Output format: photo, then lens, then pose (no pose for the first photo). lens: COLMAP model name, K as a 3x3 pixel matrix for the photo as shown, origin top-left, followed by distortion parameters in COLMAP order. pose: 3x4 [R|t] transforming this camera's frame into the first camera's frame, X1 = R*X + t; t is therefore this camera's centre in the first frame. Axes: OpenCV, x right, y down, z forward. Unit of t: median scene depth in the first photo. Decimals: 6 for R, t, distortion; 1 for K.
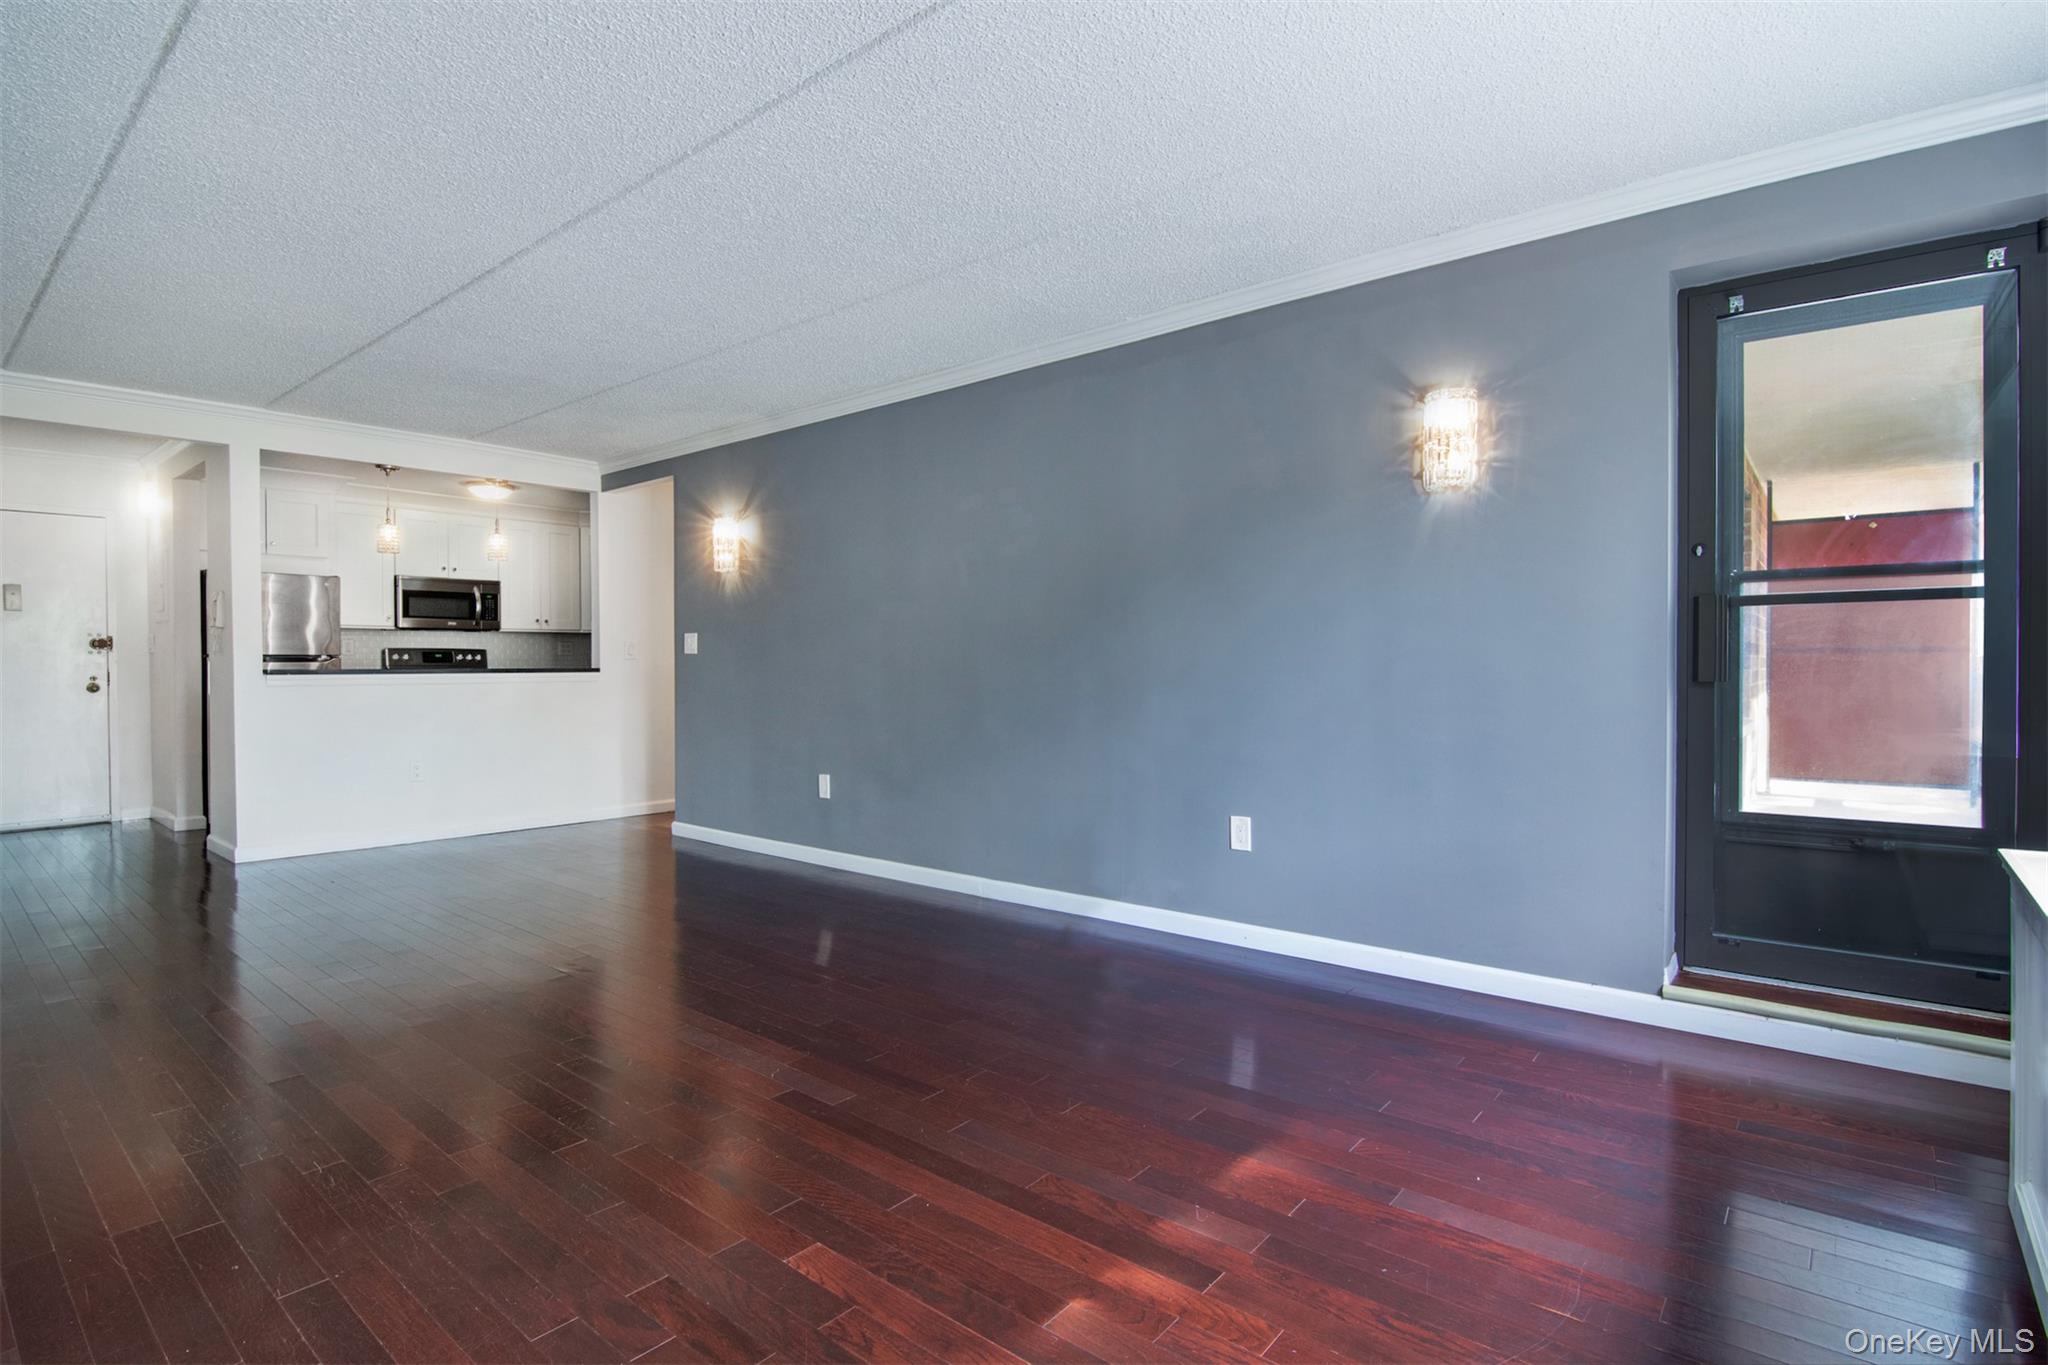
lens RADIAL K [[1000.5, 0, 1003.1], [0, 1000.5, 664.0], [0, 0, 1]] dist [-0.000332, -0.000093]
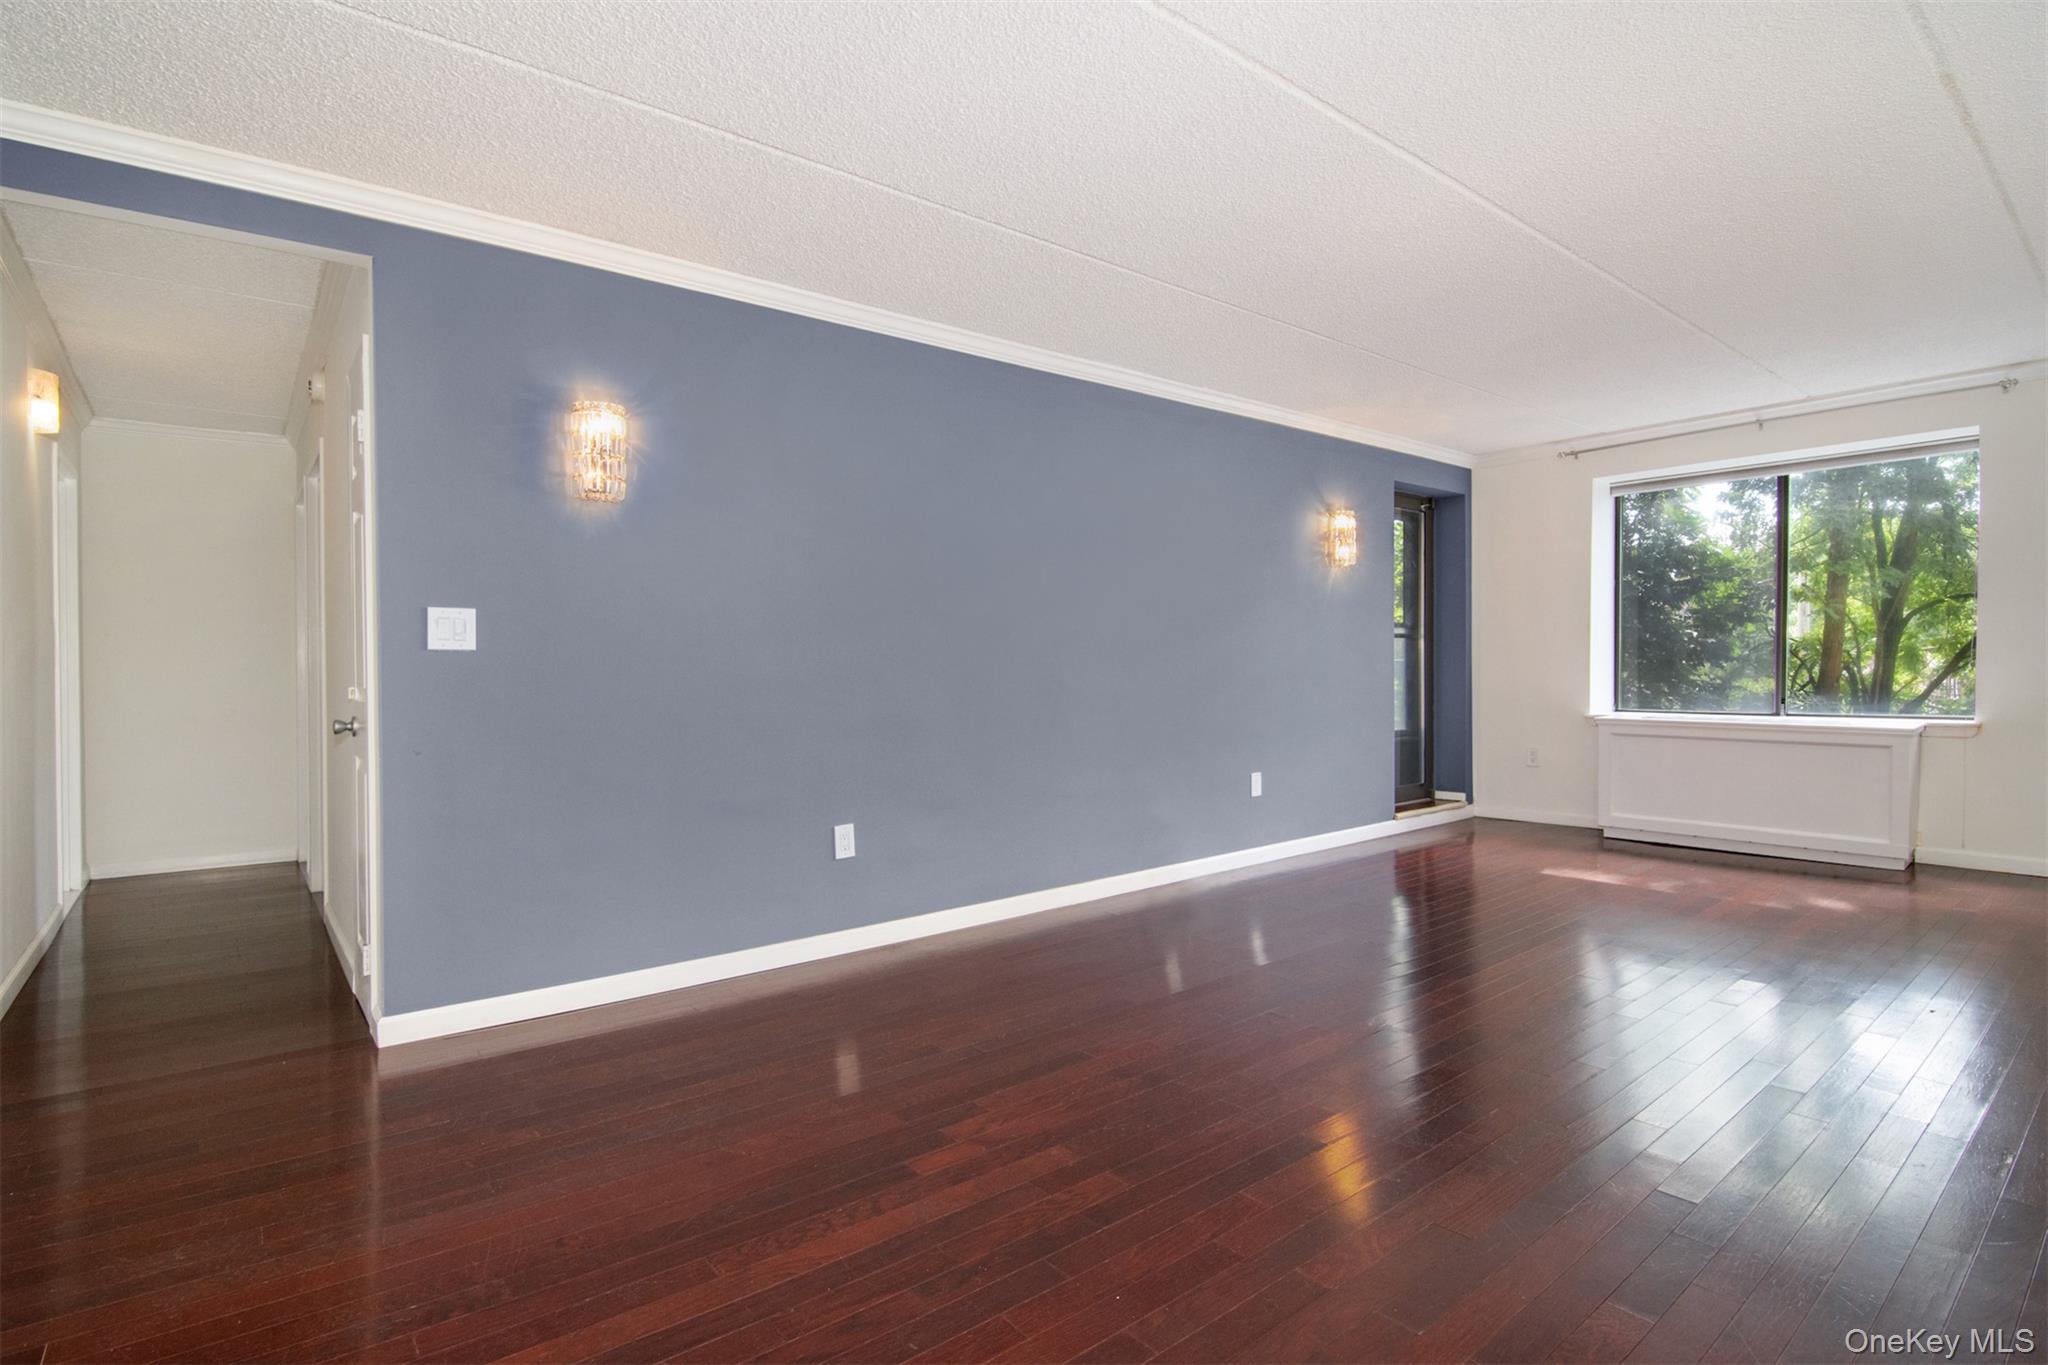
lens RADIAL K [[996.5, 0, 1034.9], [0, 996.5, 662.3], [0, 0, 1]] dist [-0.010416, -0.012741]
pose [[0.175723, 0.014380, 0.984335, -0.586469], [0.016515, 0.999710, -0.017553, 0.007126], [-0.984301, 0.019341, 0.175434, 0.511777]]
